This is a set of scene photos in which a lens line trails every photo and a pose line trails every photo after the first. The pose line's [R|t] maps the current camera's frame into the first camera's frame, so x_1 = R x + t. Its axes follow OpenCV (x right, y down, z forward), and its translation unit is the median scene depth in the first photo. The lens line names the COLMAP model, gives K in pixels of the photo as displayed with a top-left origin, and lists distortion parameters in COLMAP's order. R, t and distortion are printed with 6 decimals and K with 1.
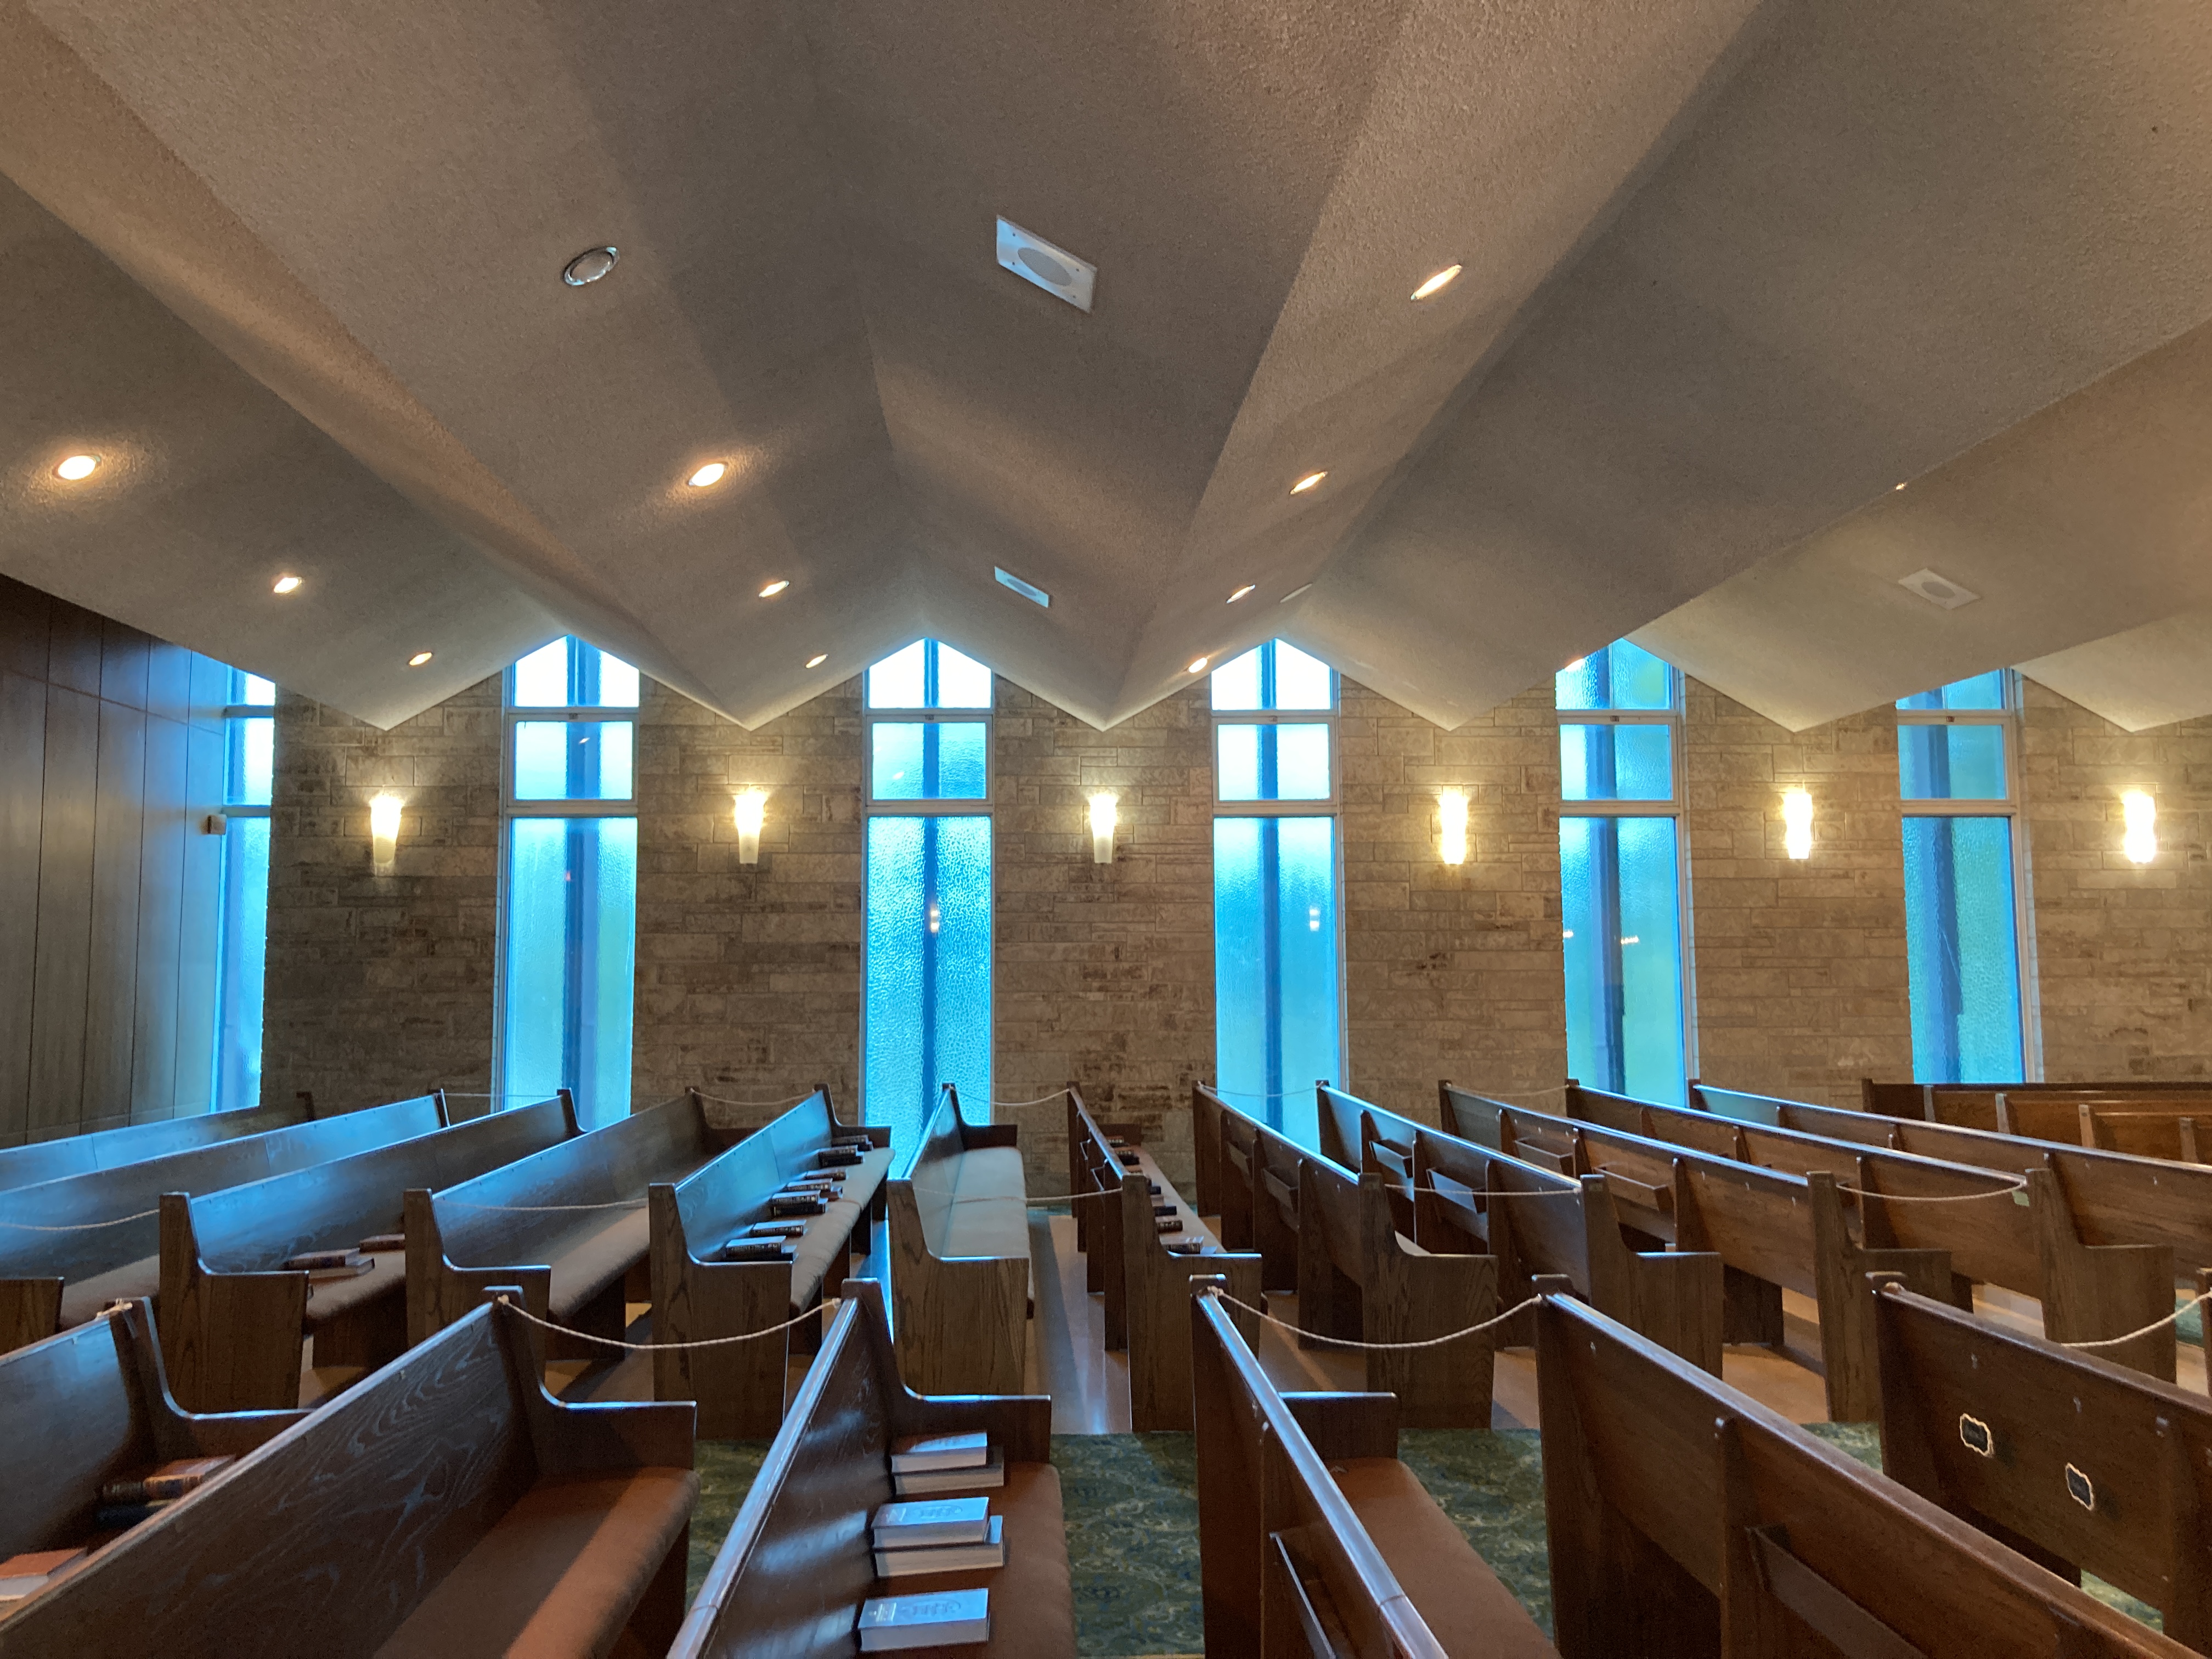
lens RADIAL K [[1822.9, 0, 1116.4], [0, 1822.9, 816.7], [0, 0, 1]] dist [0.102913, -0.004626]
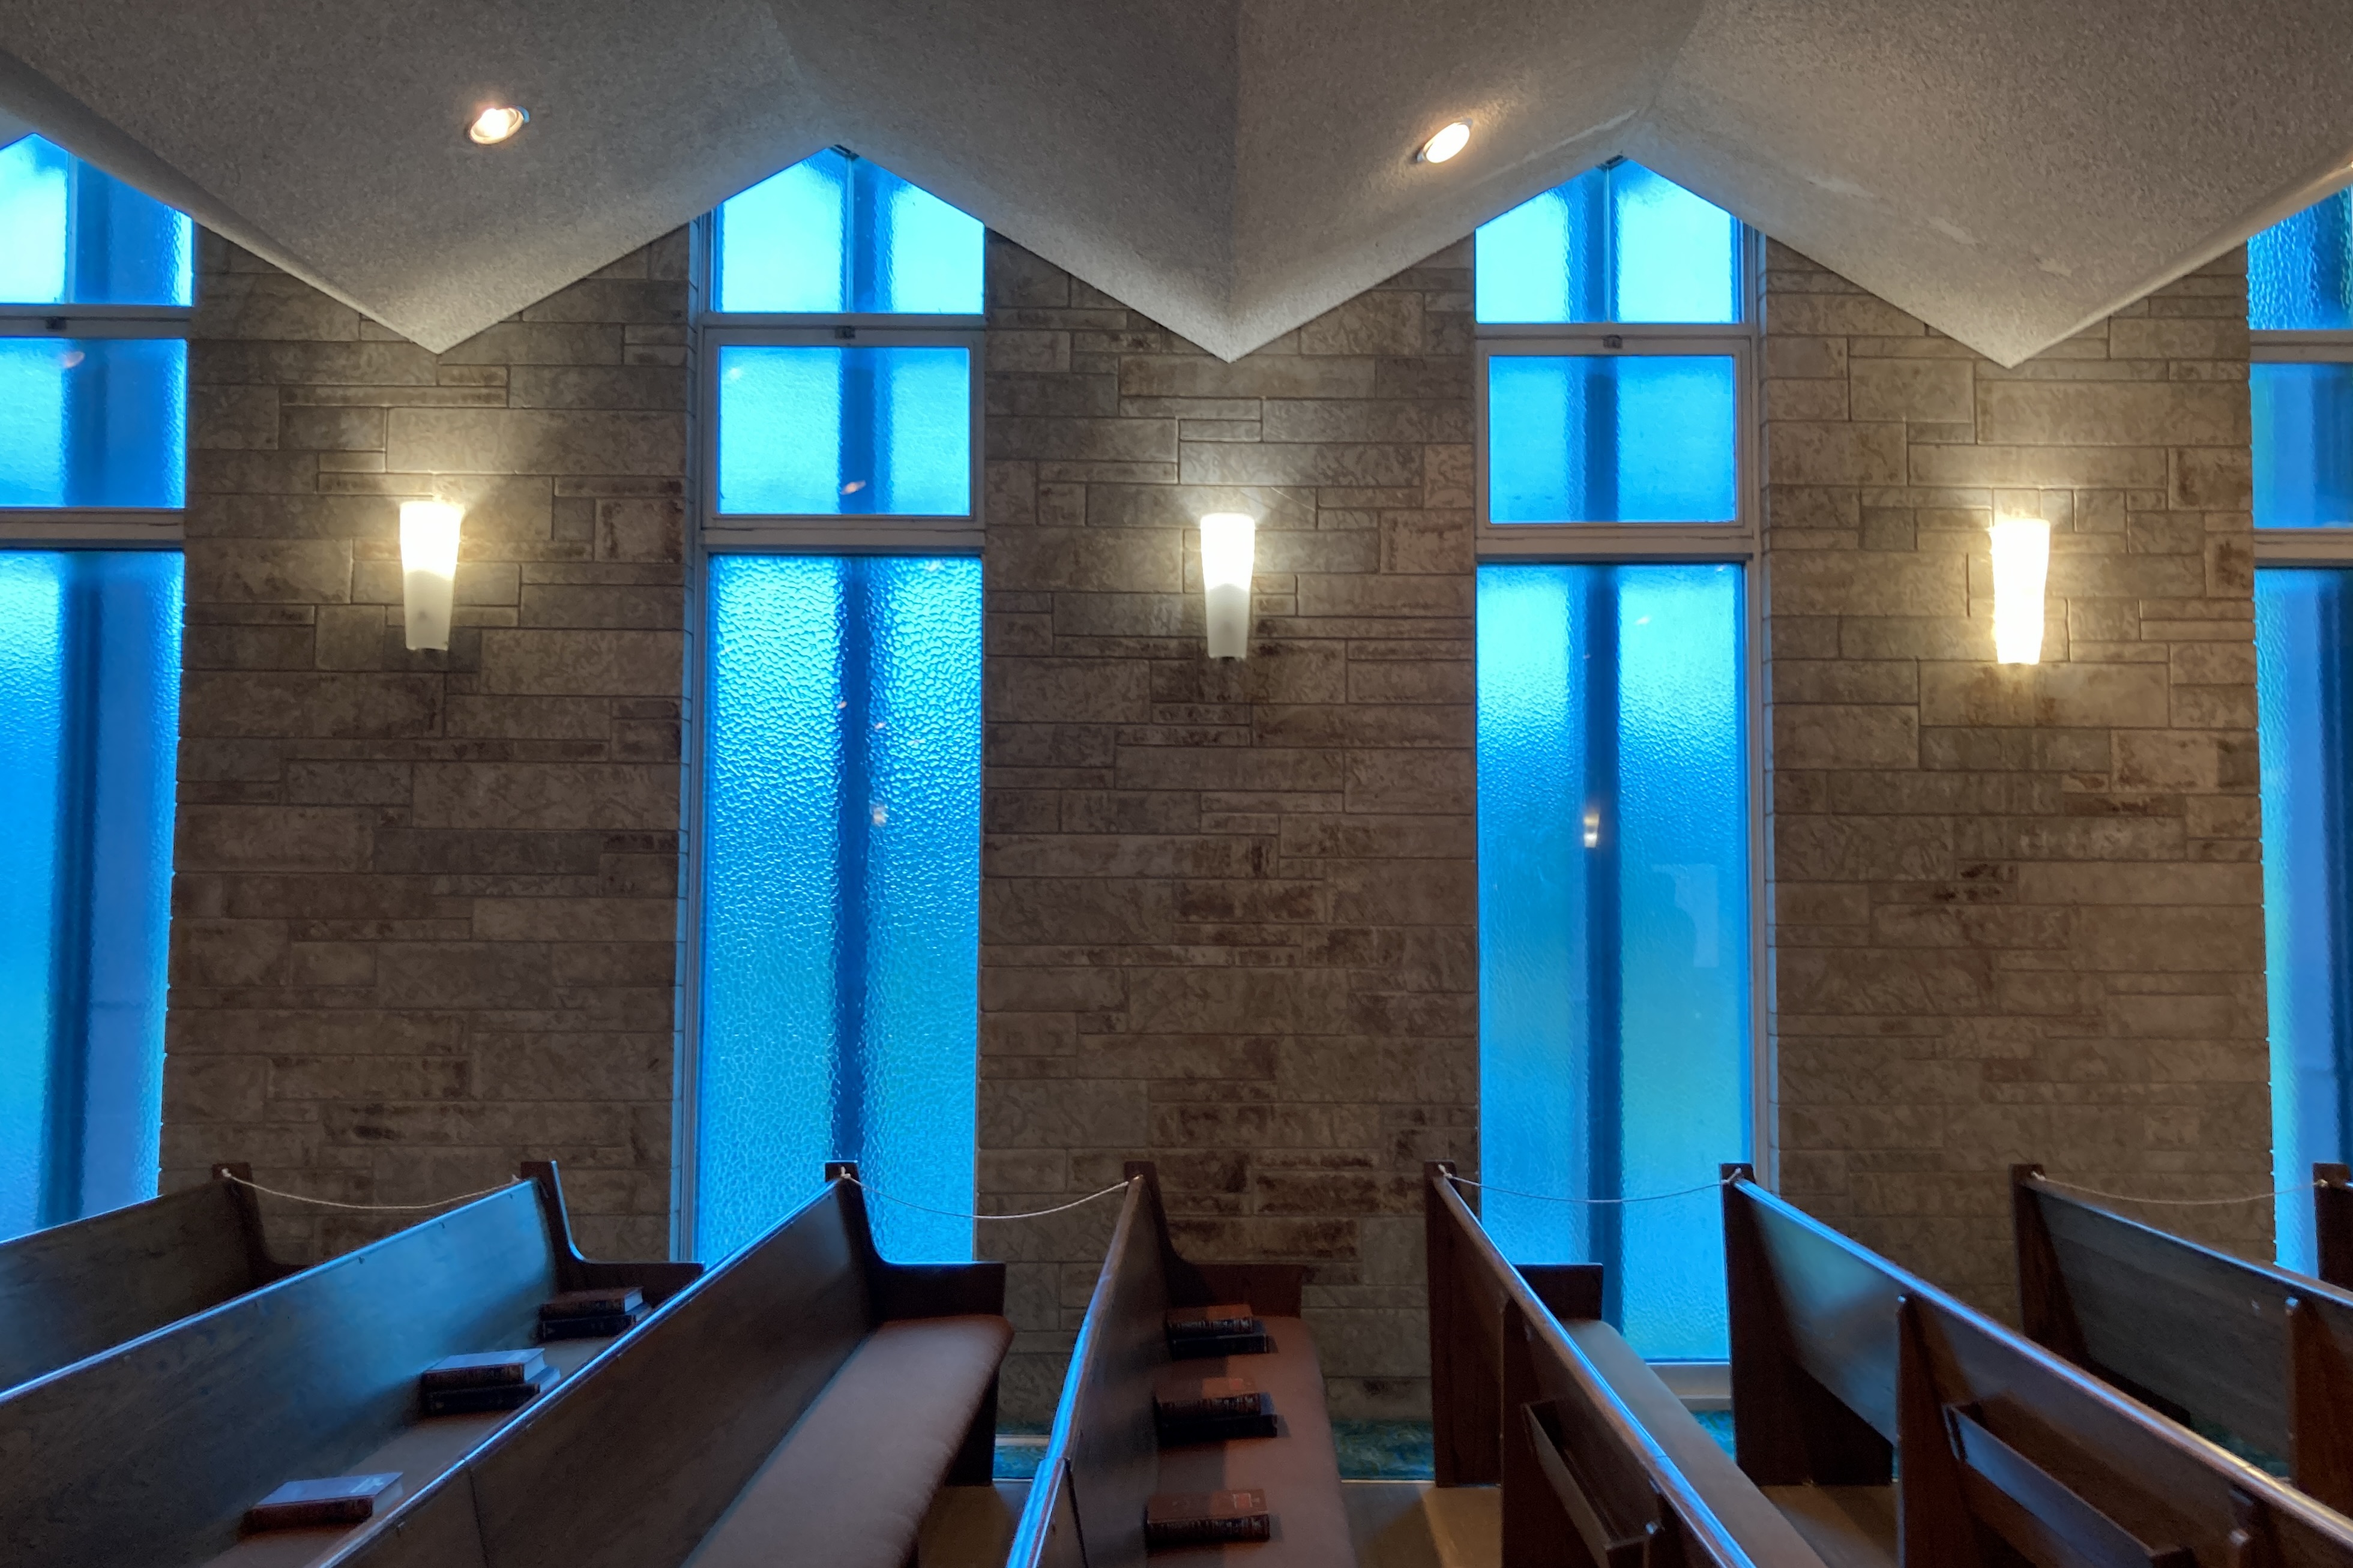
lens RADIAL K [[1901.5, 0, 1239.6], [0, 1901.5, 801.0], [0, 0, 1]] dist [0.007675, -0.009044]
pose [[0.998730, 0.006731, -0.049925, 0.018980], [-0.004858, 0.999283, 0.037547, 0.042800], [0.050142, -0.037257, 0.998047, 0.533851]]
